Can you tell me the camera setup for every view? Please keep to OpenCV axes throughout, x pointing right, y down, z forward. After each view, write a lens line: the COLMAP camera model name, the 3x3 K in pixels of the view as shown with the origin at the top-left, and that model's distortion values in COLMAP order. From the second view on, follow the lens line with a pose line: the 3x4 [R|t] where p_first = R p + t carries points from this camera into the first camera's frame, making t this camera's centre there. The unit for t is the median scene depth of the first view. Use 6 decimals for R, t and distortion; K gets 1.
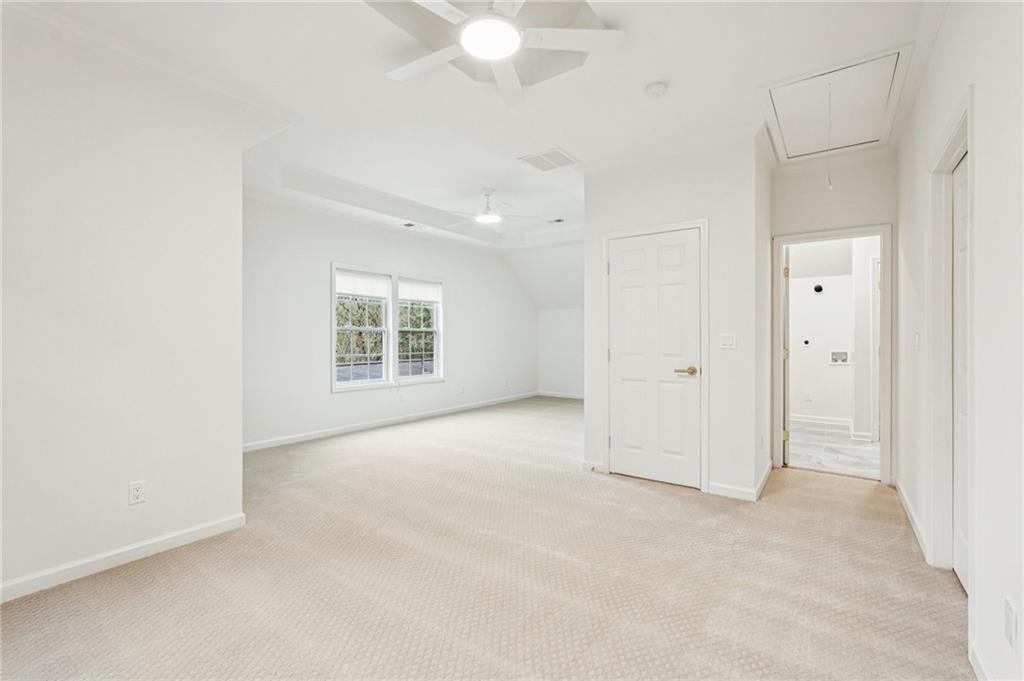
lens RADIAL K [[456.3, 0, 512.2], [0, 456.3, 339.3], [0, 0, 1]] dist [-0.007757, 0.005018]
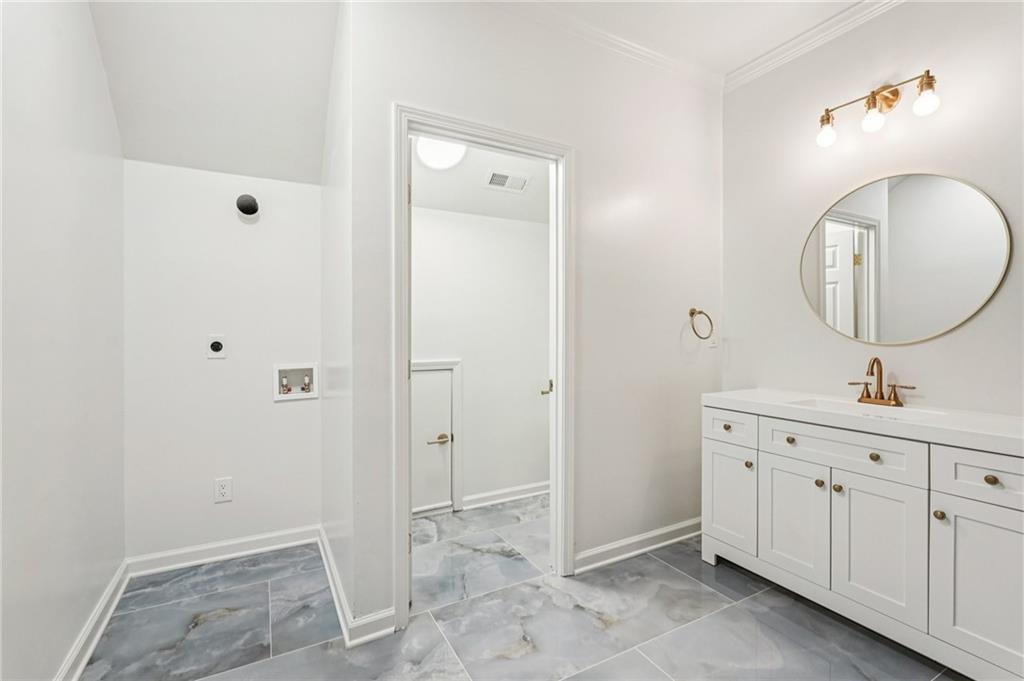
lens RADIAL K [[456.3, 0, 508.1], [0, 456.3, 339.8], [0, 0, 1]] dist [-0.007757, 0.005018]
pose [[0.436262, -0.004512, 0.899808, 0.428018], [-0.004936, 0.999960, 0.007407, -0.002223], [-0.899806, -0.007673, 0.436223, 0.642305]]
